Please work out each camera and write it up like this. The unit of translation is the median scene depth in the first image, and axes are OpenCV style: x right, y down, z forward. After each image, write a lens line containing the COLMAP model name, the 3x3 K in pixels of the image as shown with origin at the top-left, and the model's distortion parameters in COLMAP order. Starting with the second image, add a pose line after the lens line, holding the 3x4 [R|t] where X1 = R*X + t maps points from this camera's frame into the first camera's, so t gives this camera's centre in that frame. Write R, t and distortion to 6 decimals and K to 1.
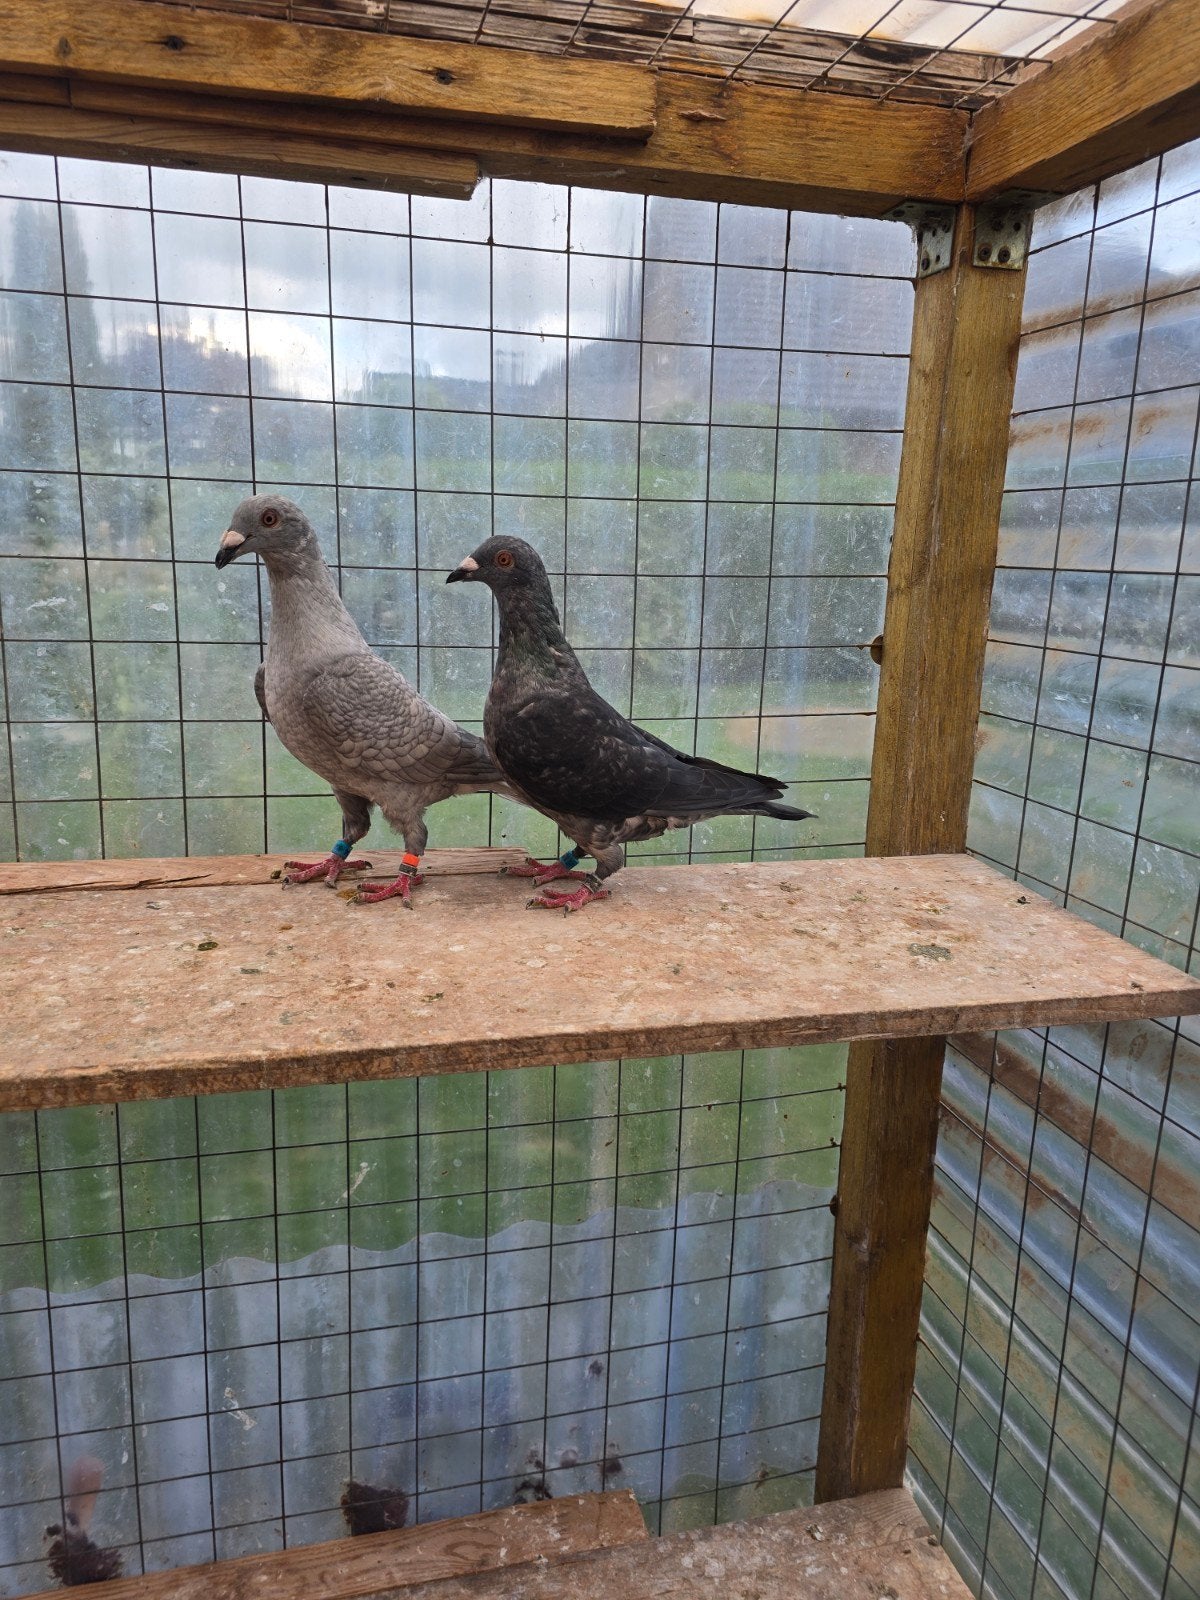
lens RADIAL K [[1075.9, 0, 590.9], [0, 1075.9, 783.1], [0, 0, 1]] dist [0.002520, -0.007026]
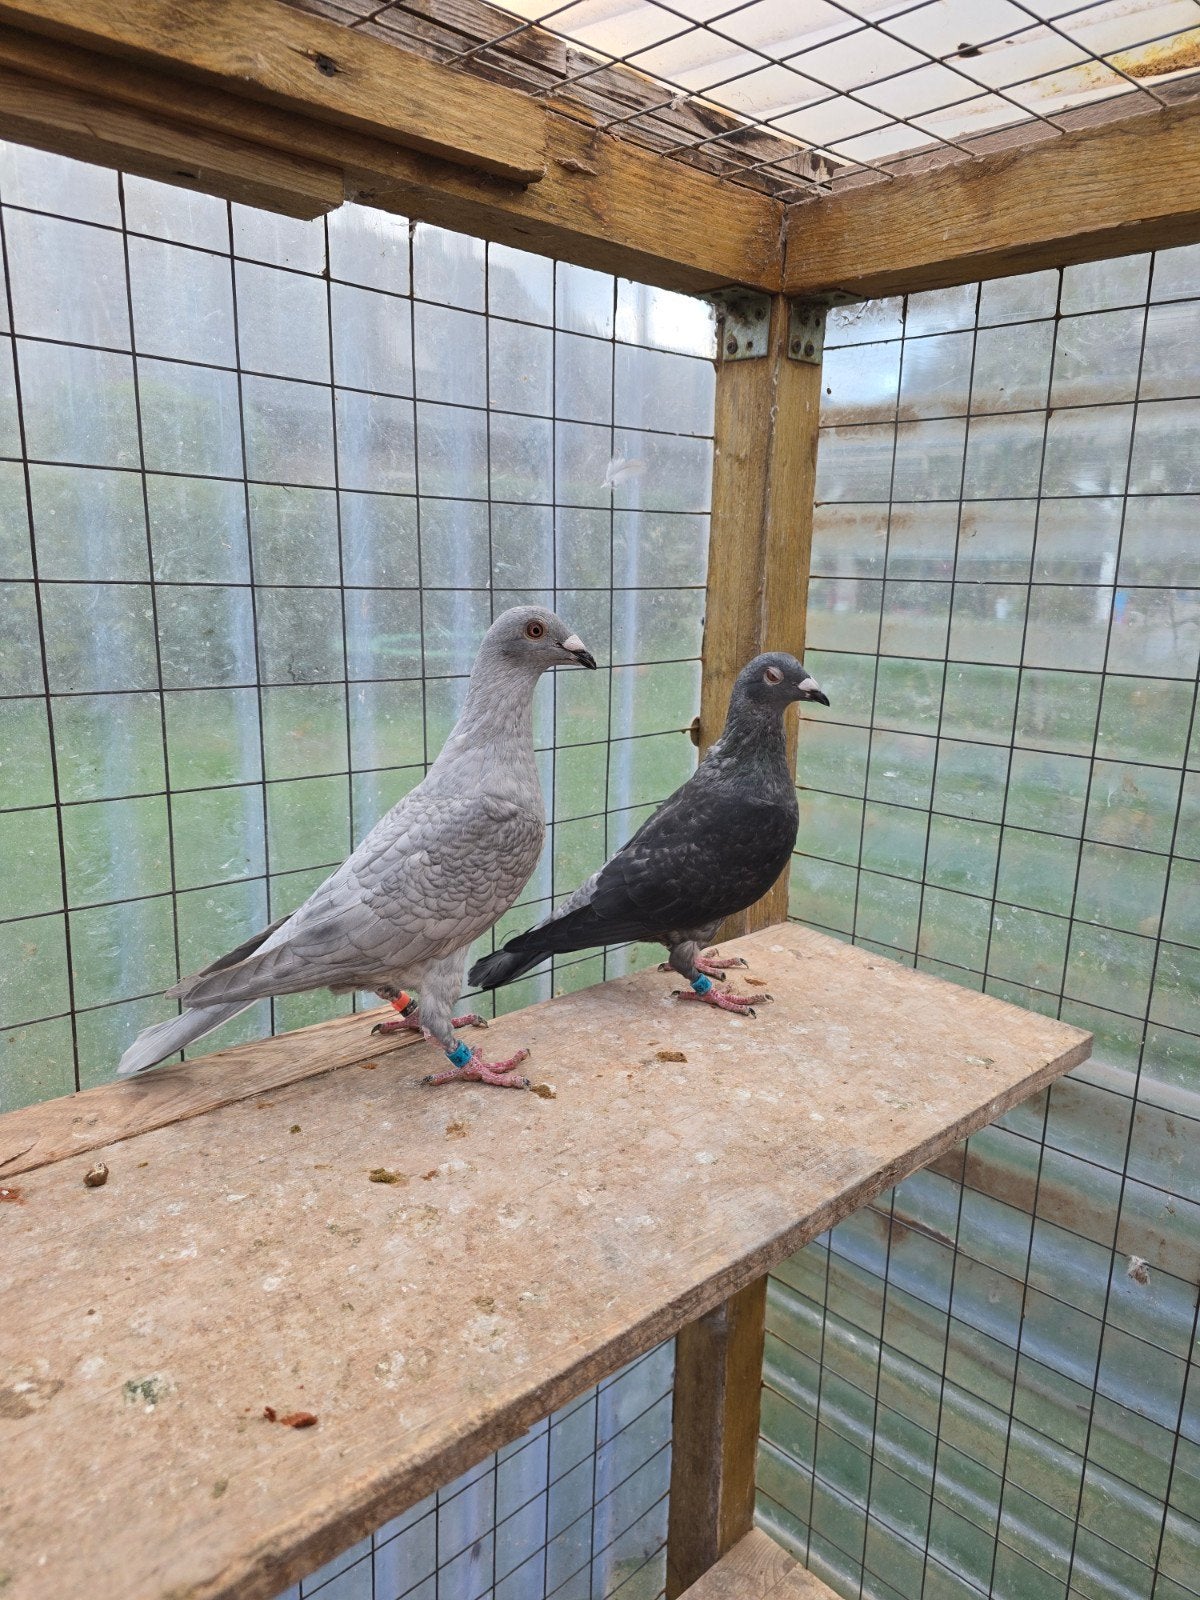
lens RADIAL K [[1076.0, 0, 604.2], [0, 1076.0, 812.3], [0, 0, 1]] dist [0.021935, -0.022750]
pose [[0.872148, -0.110153, 0.476680, -0.353975], [0.099854, 0.993893, 0.046978, -0.129770], [-0.478944, 0.006627, 0.877821, 0.208579]]
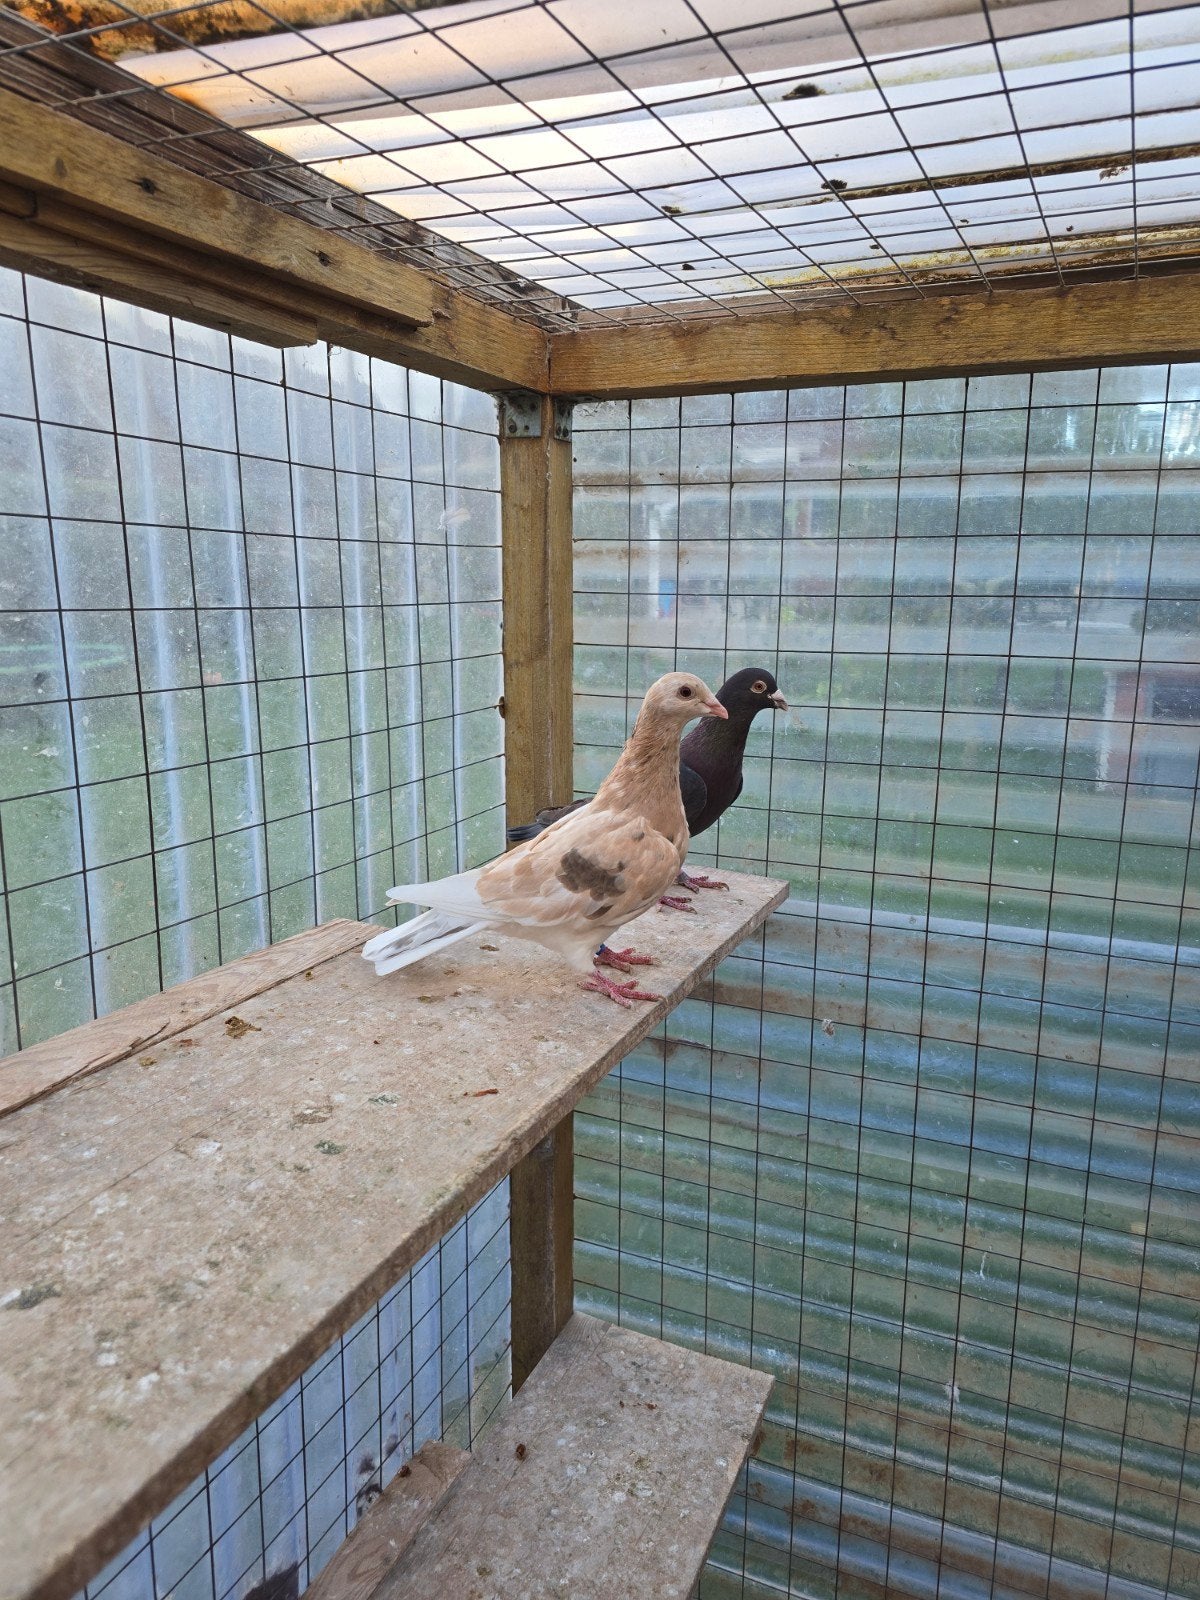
lens RADIAL K [[1055.2, 0, 600.0], [0, 1055.2, 800.0], [0, 0, 1]] dist [0.048335, -0.039826]
pose [[0.628654, -0.175735, 0.757569, -0.827742], [0.170084, 0.981620, 0.086567, -0.127766], [-0.758858, 0.074429, 0.646989, 0.077787]]
